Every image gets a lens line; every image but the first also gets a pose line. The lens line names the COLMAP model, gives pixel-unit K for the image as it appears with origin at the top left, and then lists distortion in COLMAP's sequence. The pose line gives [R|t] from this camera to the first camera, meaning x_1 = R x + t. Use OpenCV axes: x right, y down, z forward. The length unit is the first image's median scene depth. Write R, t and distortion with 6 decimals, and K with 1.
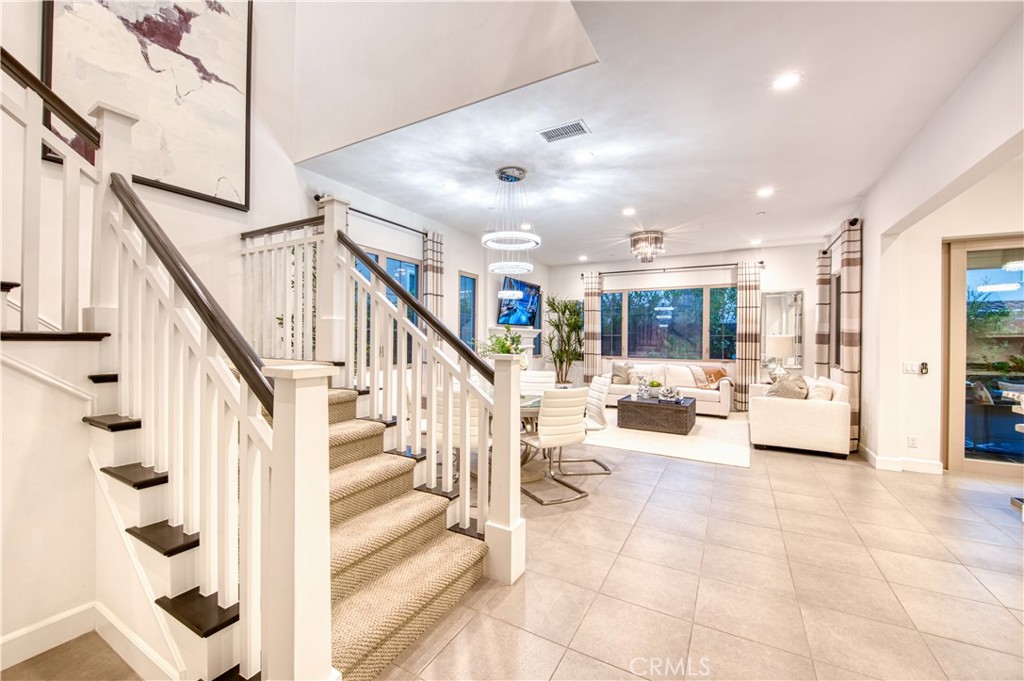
lens RADIAL K [[415.0, 0, 503.8], [0, 415.0, 339.7], [0, 0, 1]] dist [-0.011243, 0.000028]
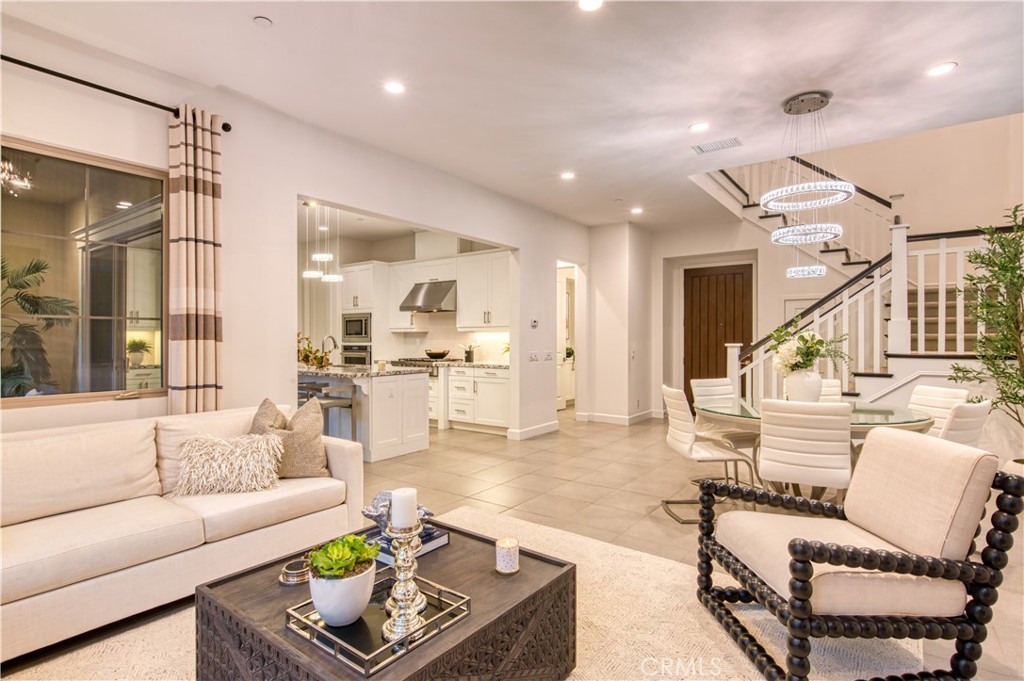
lens RADIAL K [[506.1, 0, 506.1], [0, 506.1, 337.8], [0, 0, 1]] dist [0.000437, -0.000019]
pose [[-0.988345, -0.004319, 0.152167, 0.489804], [-0.003627, 0.999982, 0.004826, 0.012287], [-0.152185, 0.004218, -0.988343, 2.392379]]
